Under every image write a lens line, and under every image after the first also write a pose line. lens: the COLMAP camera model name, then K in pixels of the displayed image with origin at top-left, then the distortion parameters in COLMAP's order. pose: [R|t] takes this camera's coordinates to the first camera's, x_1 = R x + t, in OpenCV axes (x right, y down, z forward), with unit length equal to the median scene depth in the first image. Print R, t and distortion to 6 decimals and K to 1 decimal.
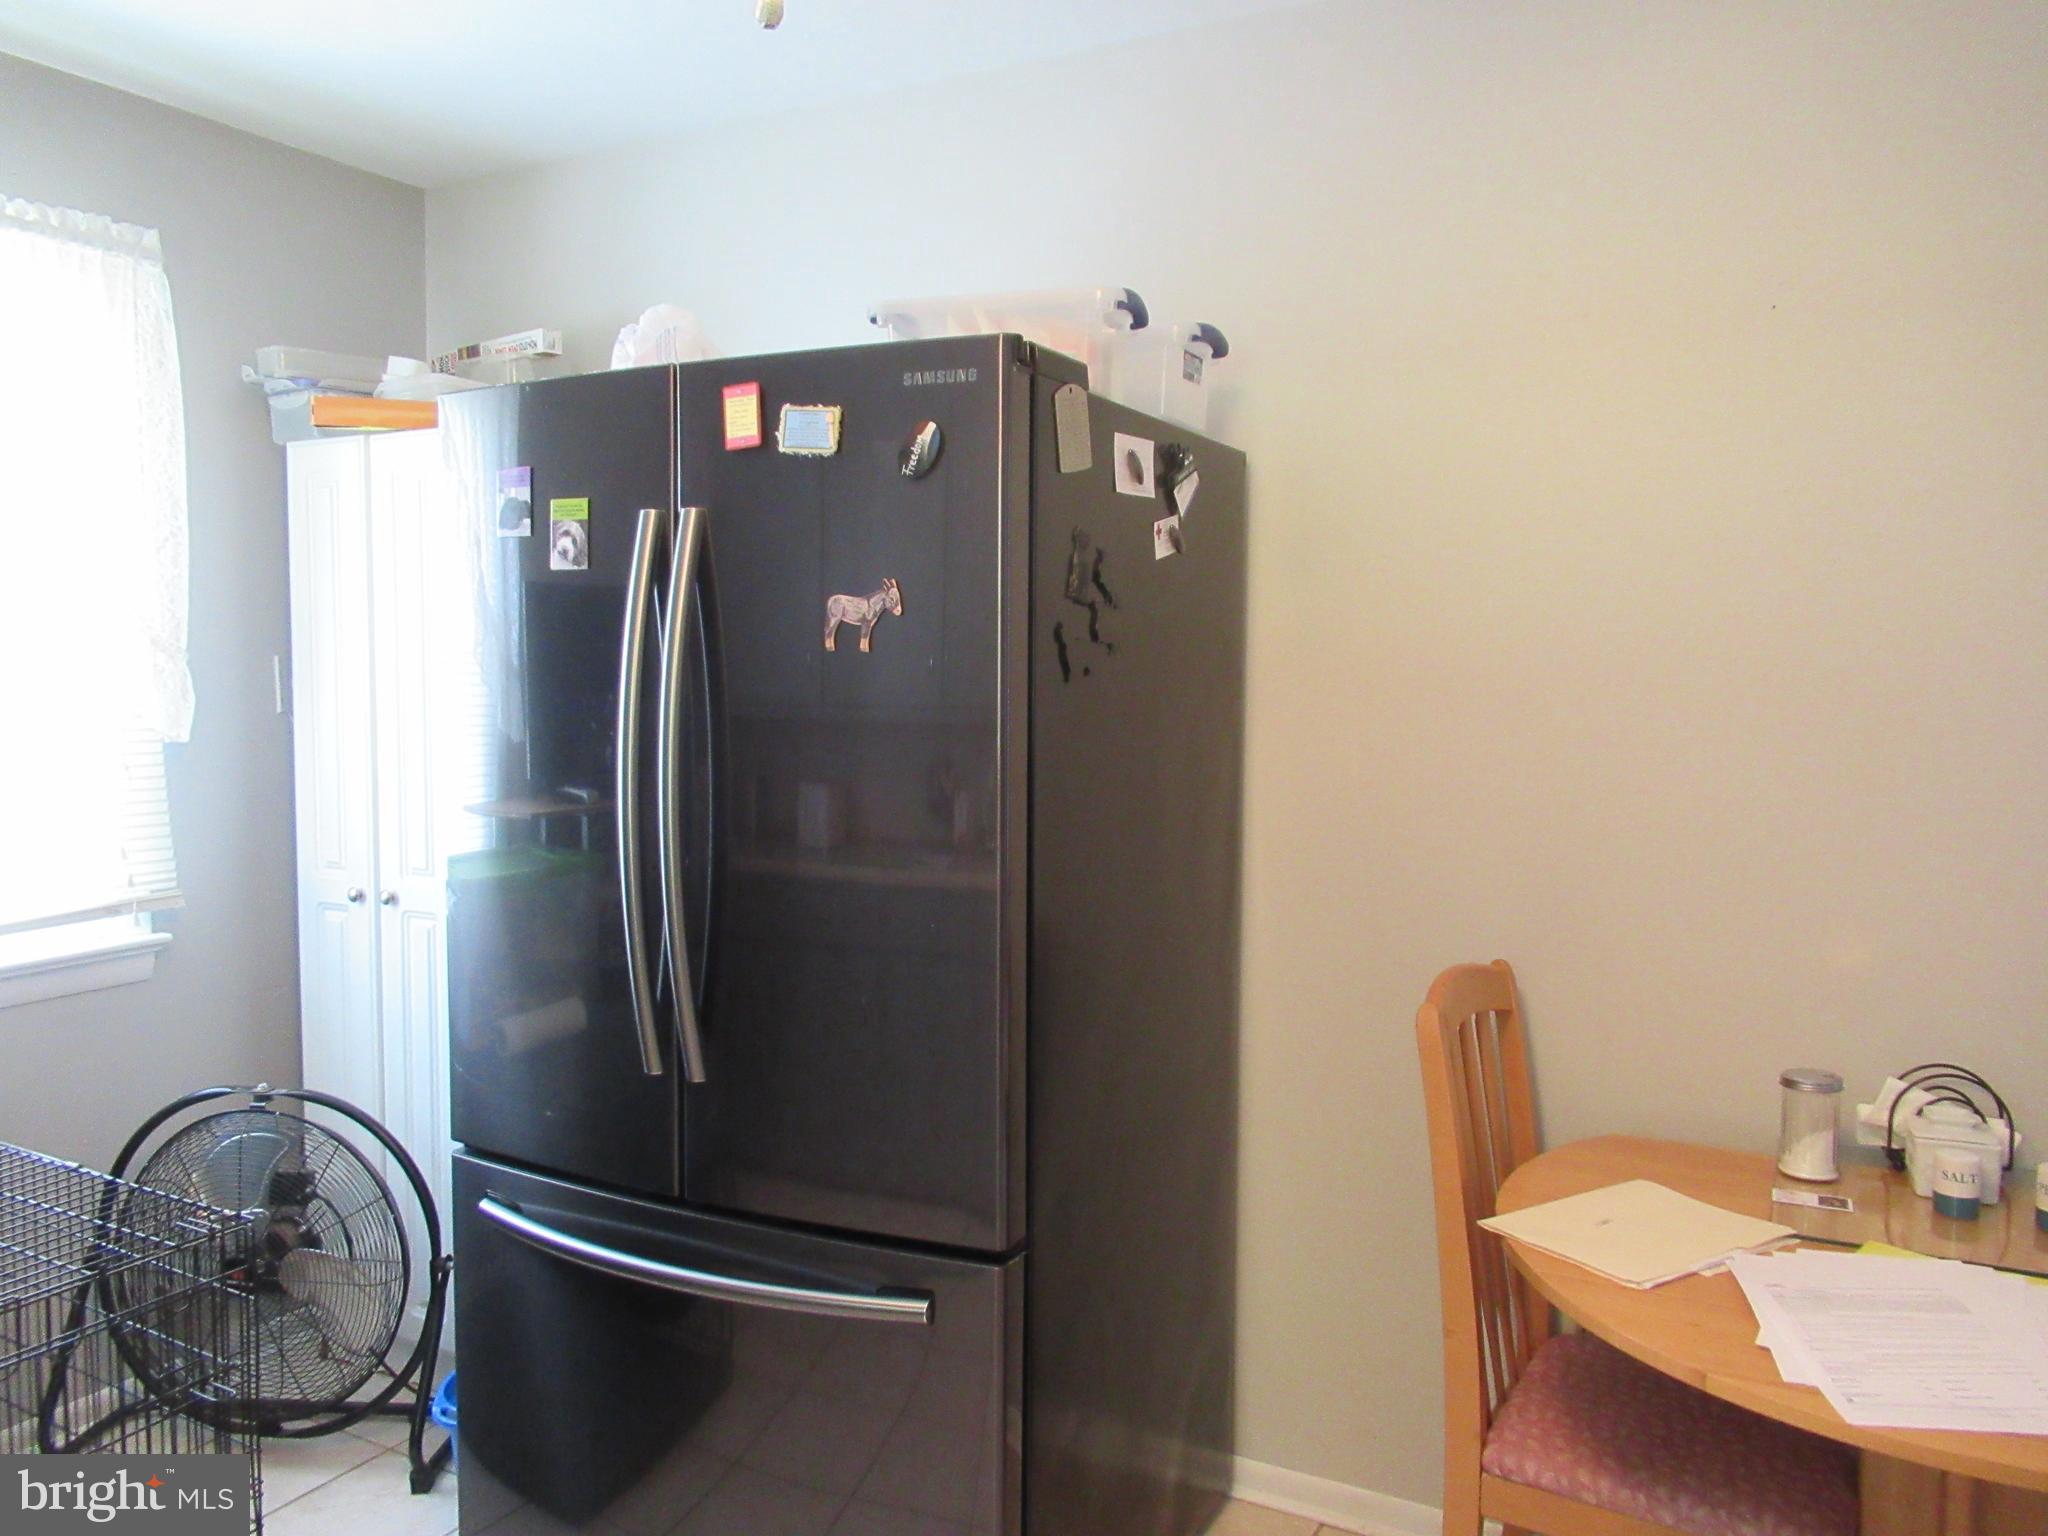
lens RADIAL K [[1534.9, 0, 1019.3], [0, 1534.9, 767.7], [0, 0, 1]] dist [-0.004536, -0.000169]
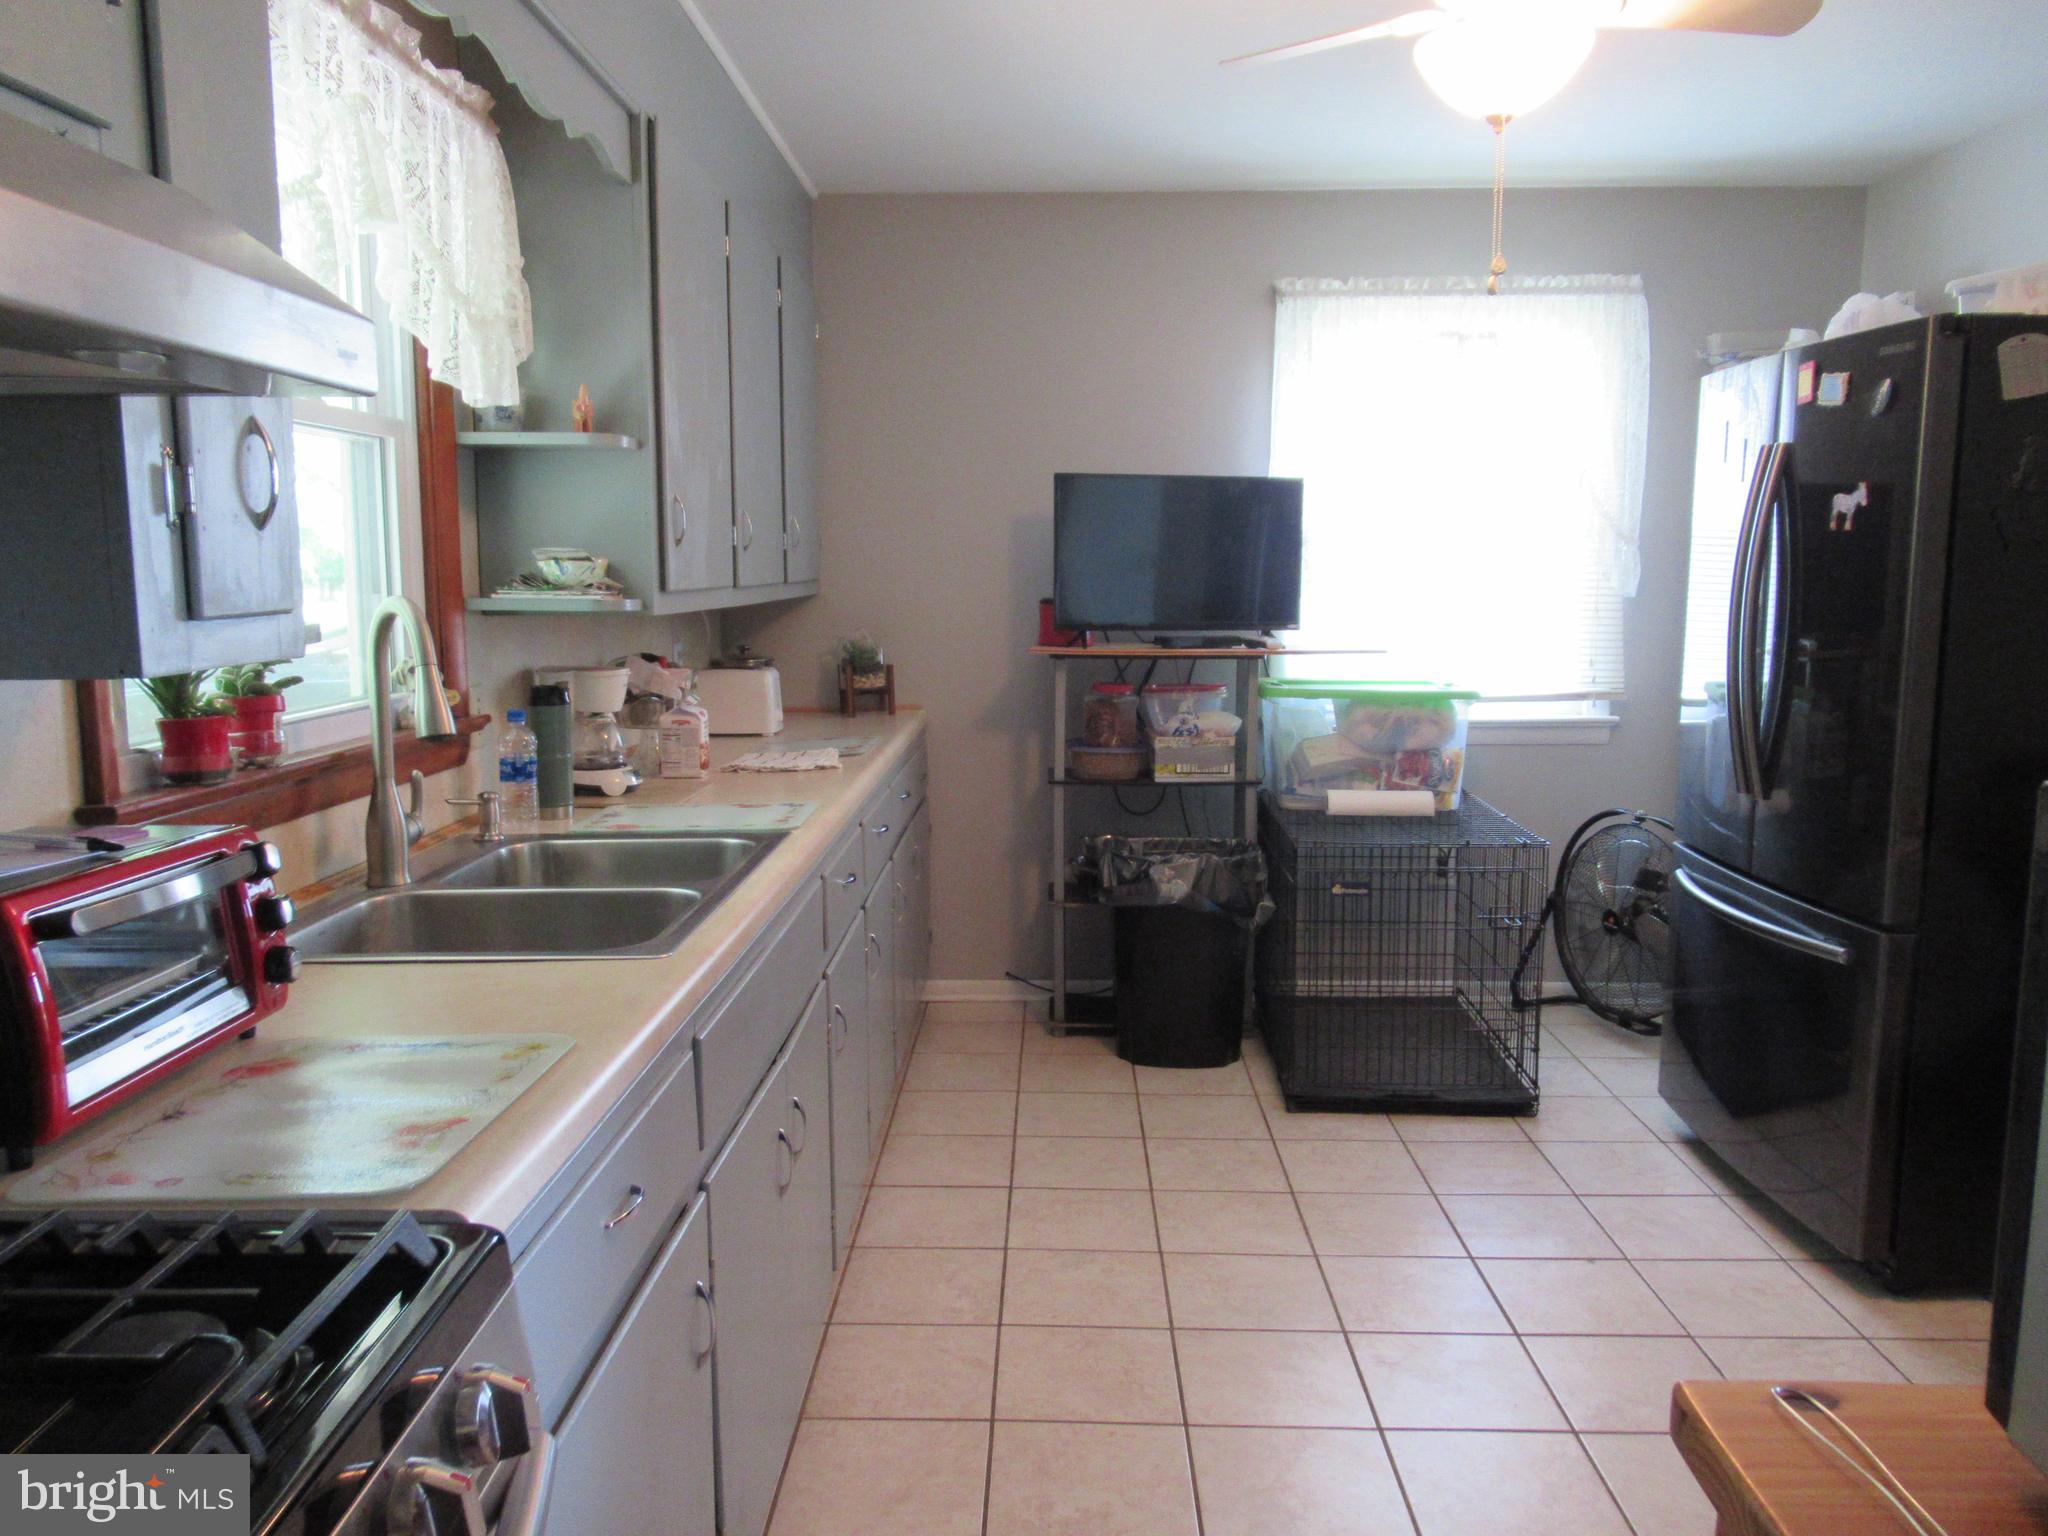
lens RADIAL K [[1534.9, 0, 1025.0], [0, 1534.9, 767.3], [0, 0, 1]] dist [-0.004536, -0.000169]
pose [[0.460456, 0.115333, -0.880158, 0.616385], [-0.057384, 0.993317, 0.100141, 0.037922], [0.885826, 0.004396, 0.463997, -0.314256]]
